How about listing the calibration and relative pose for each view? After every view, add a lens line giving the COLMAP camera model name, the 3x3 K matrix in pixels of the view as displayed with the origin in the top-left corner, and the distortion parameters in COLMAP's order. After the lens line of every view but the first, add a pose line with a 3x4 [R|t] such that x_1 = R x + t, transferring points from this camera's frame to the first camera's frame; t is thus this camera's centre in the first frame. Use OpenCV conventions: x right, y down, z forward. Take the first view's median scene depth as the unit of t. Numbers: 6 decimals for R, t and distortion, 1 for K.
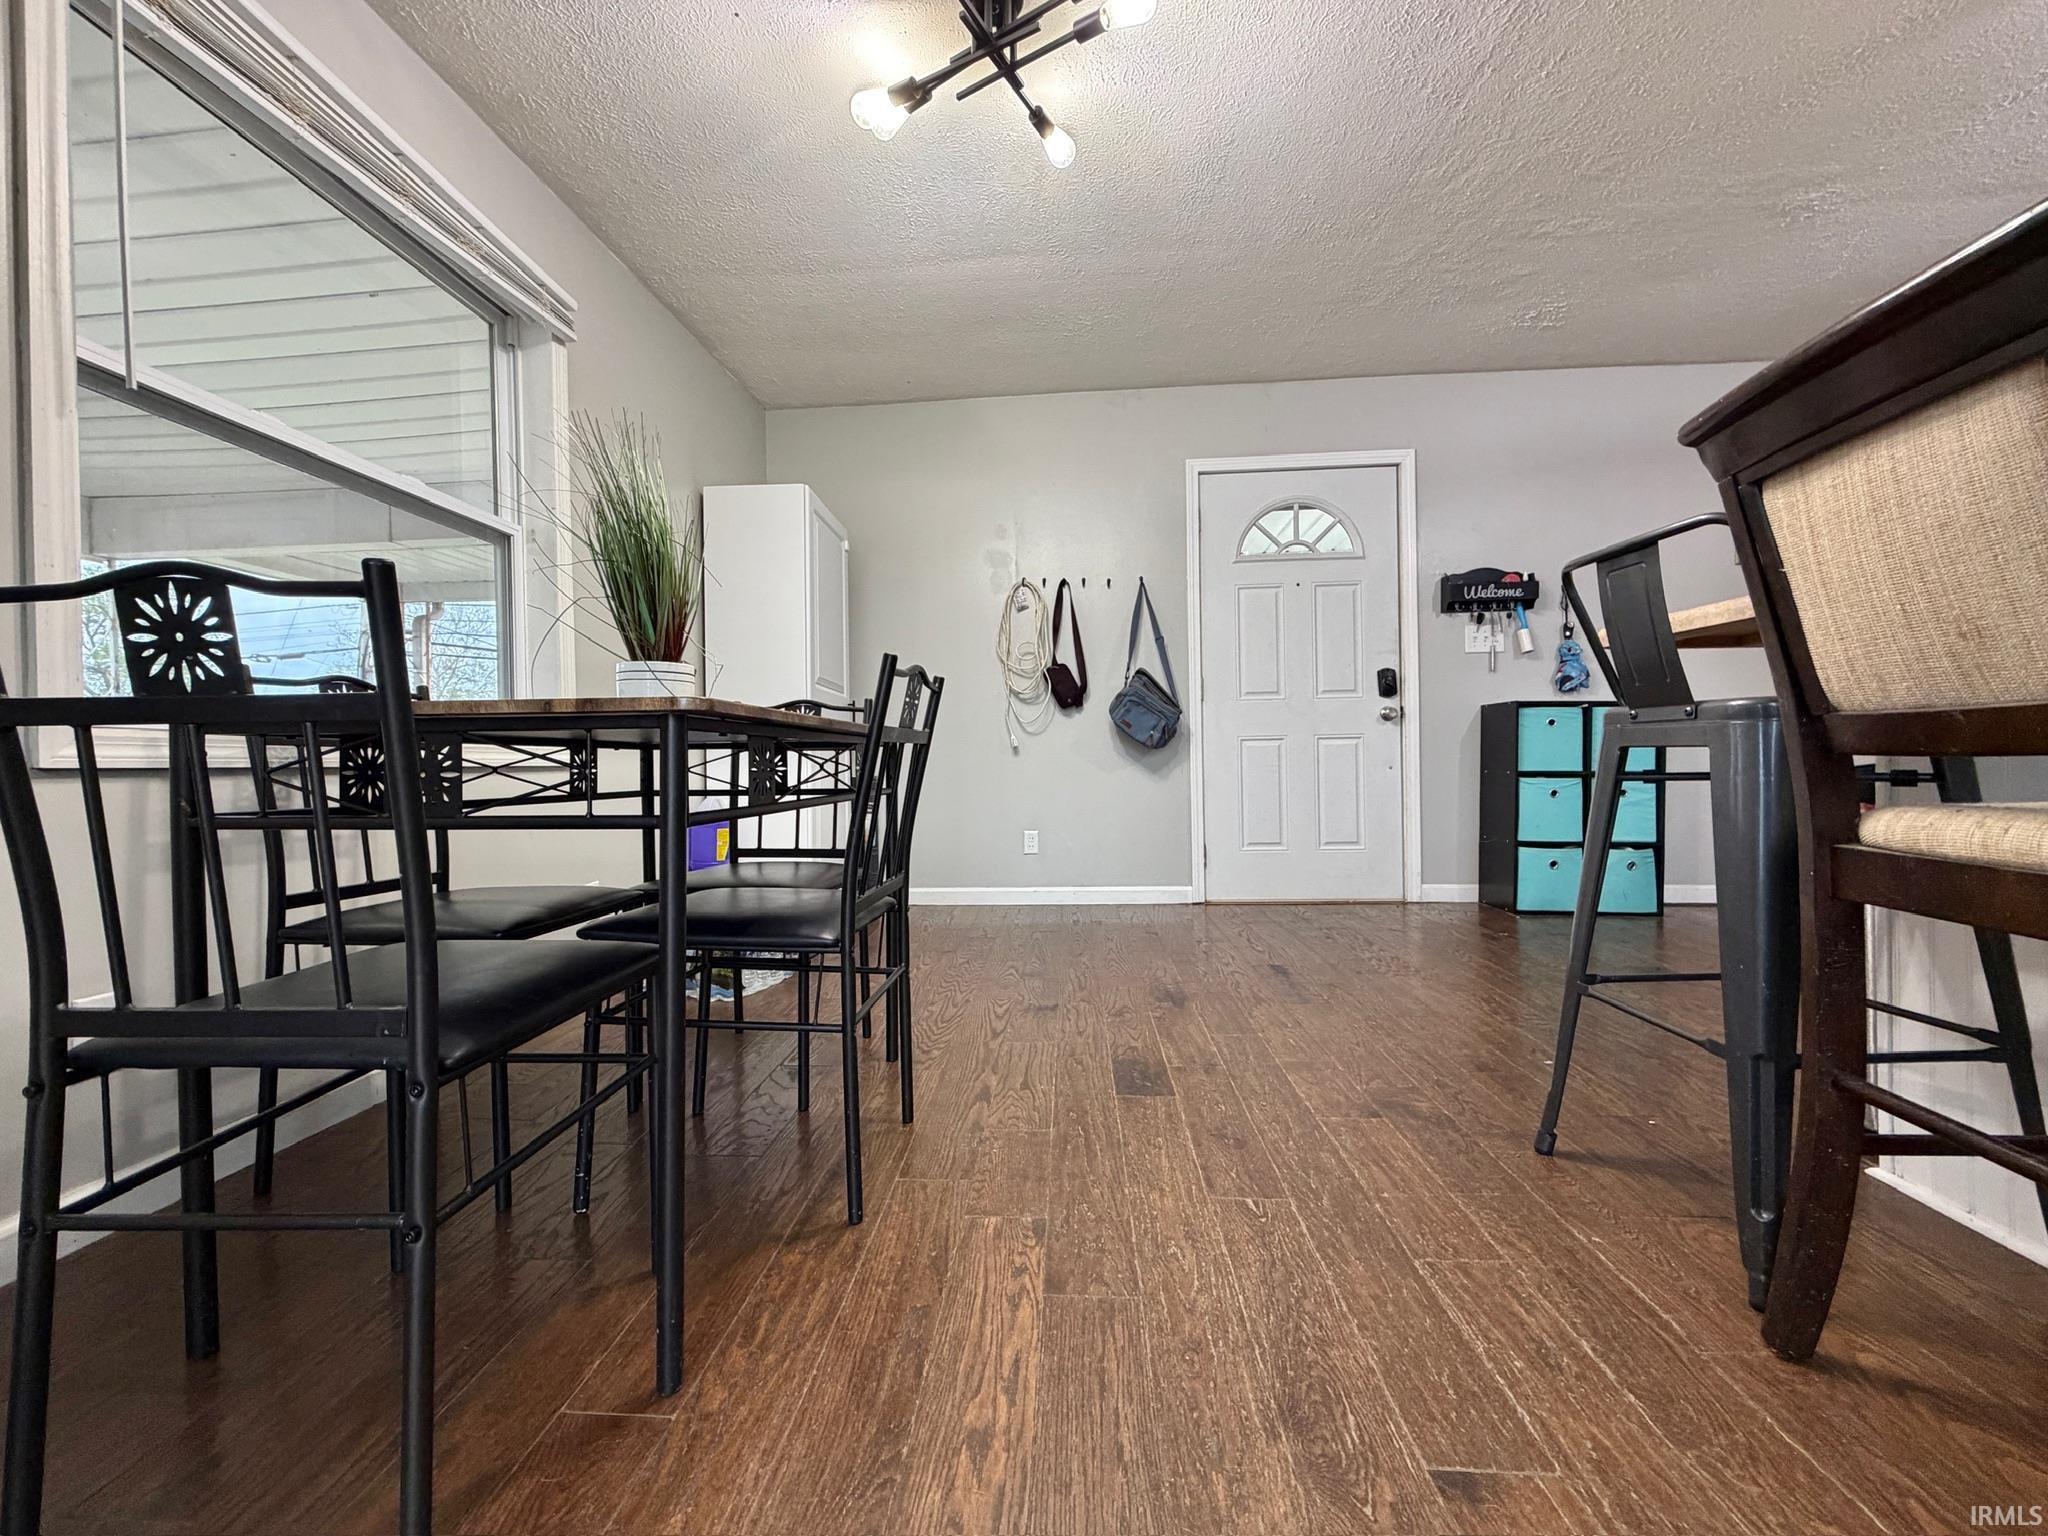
lens RADIAL K [[813.9, 0, 1024.0], [0, 813.9, 768.0], [0, 0, 1]] dist [0.001356, -0.000031]
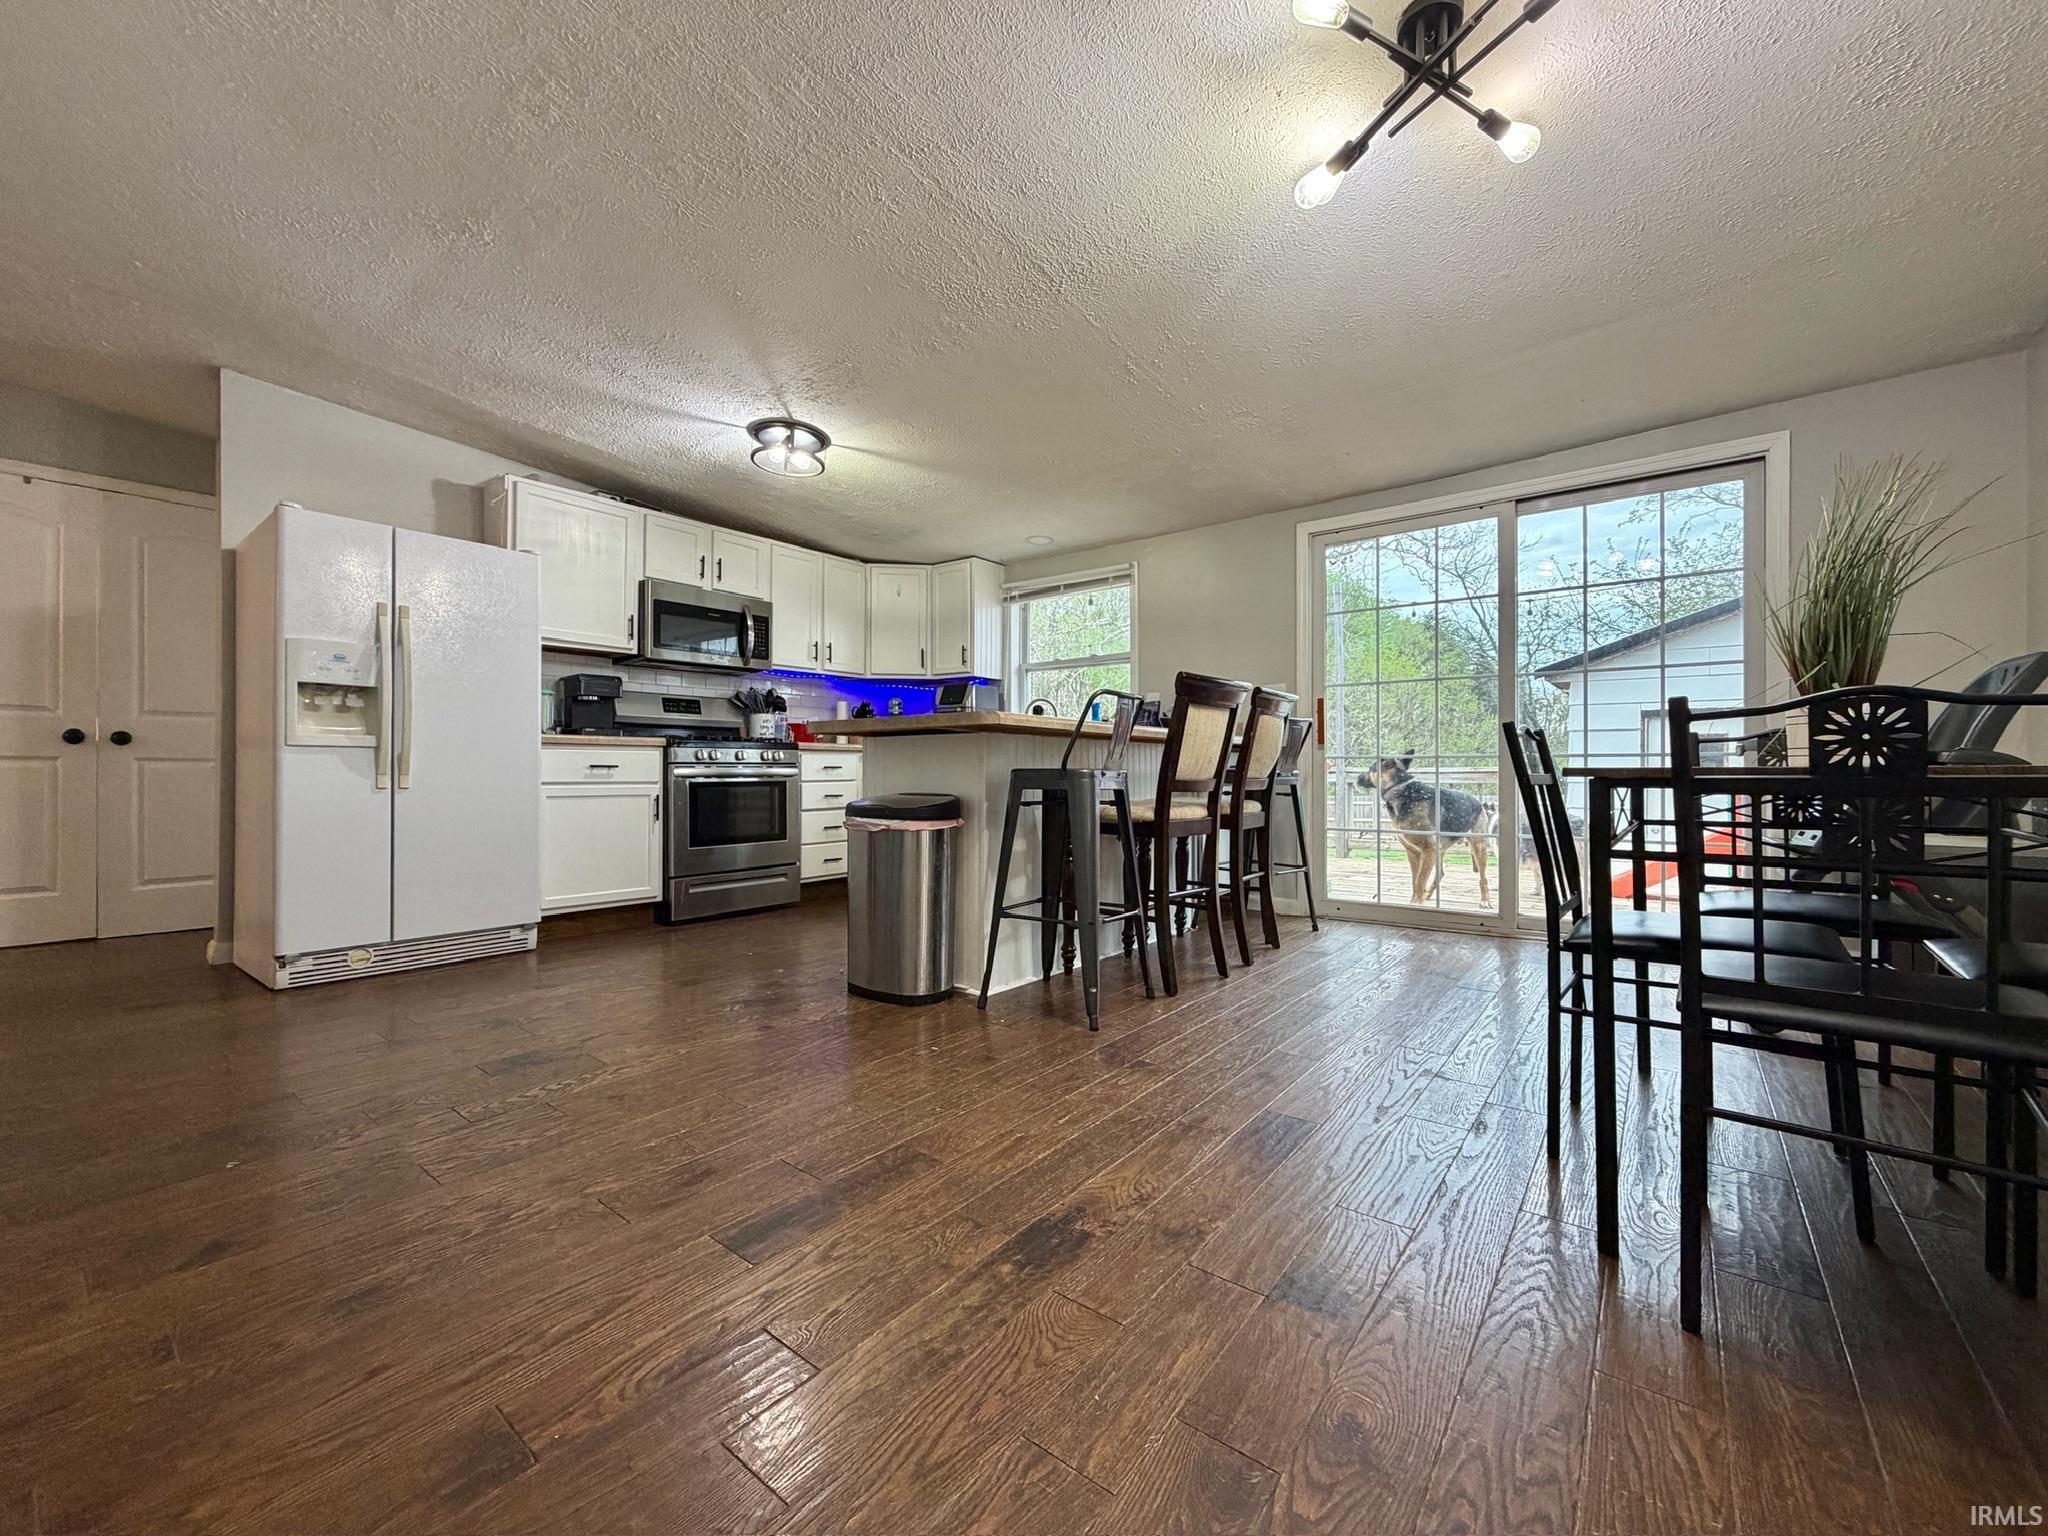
lens RADIAL K [[813.9, 0, 1024.0], [0, 813.9, 768.0], [0, 0, 1]] dist [0.001356, -0.000031]
pose [[-0.819601, 0.006588, 0.572898, -0.186128], [0.005528, 0.999978, -0.003590, -0.059592], [-0.572909, 0.000225, -0.819619, 2.180149]]
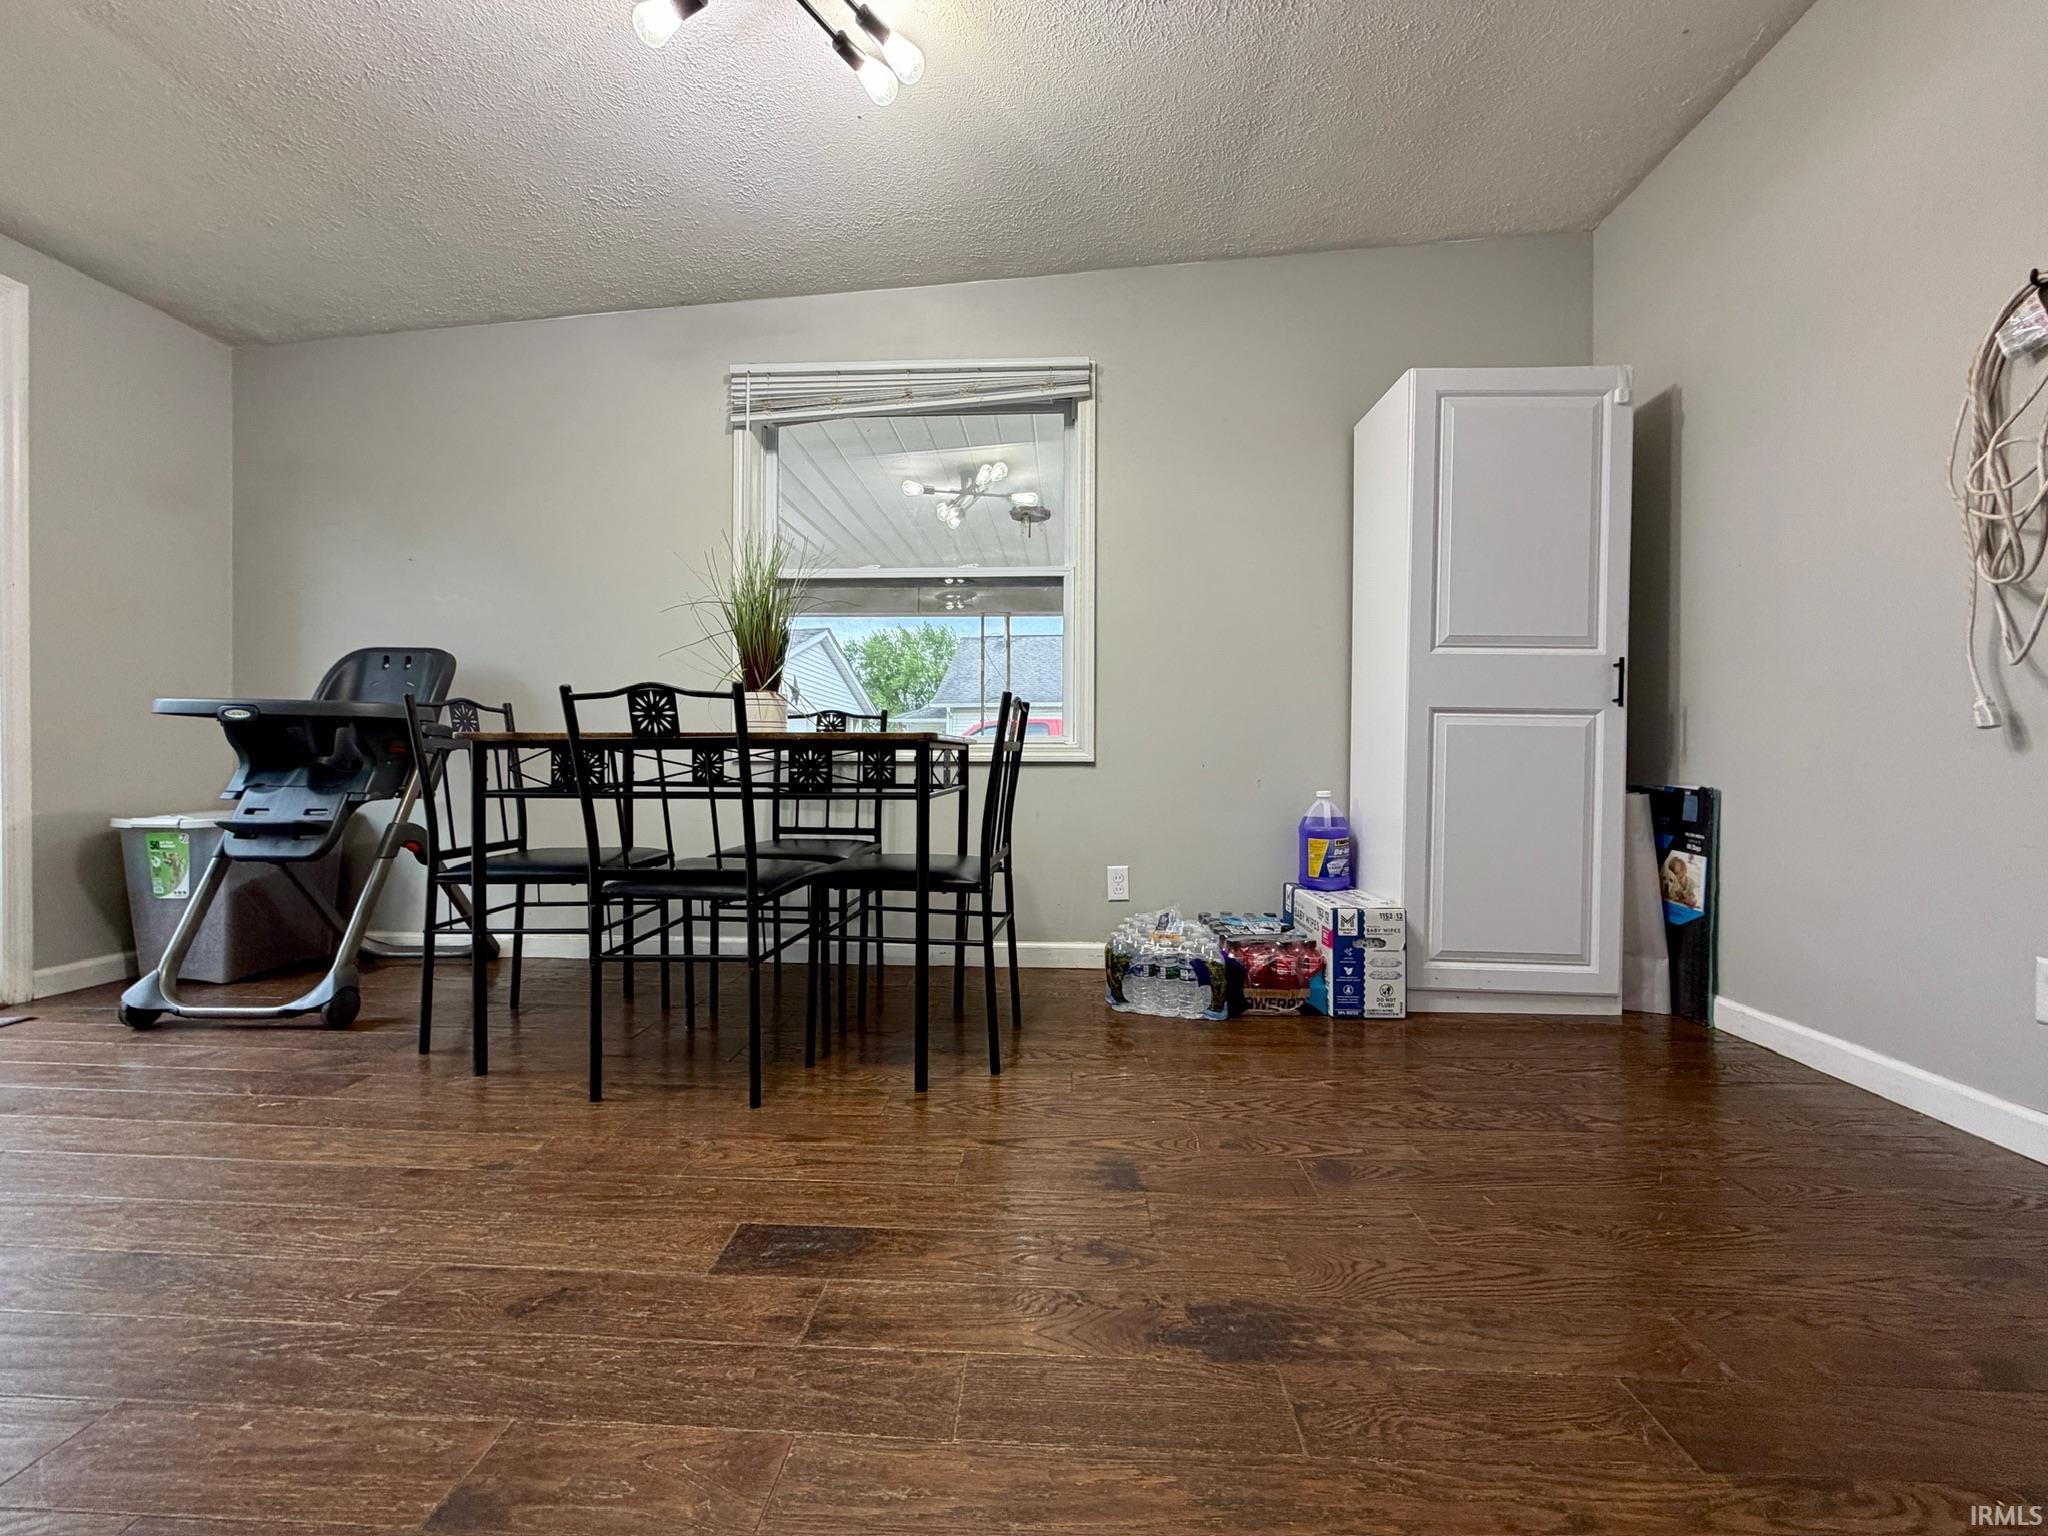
lens RADIAL K [[813.9, 0, 1024.0], [0, 813.9, 768.0], [0, 0, 1]] dist [0.001356, -0.000031]
pose [[0.001401, 0.025983, -0.999661, 0.888848], [-0.006183, 0.999644, 0.025974, -0.035851], [0.999980, 0.006144, 0.001561, 1.316712]]
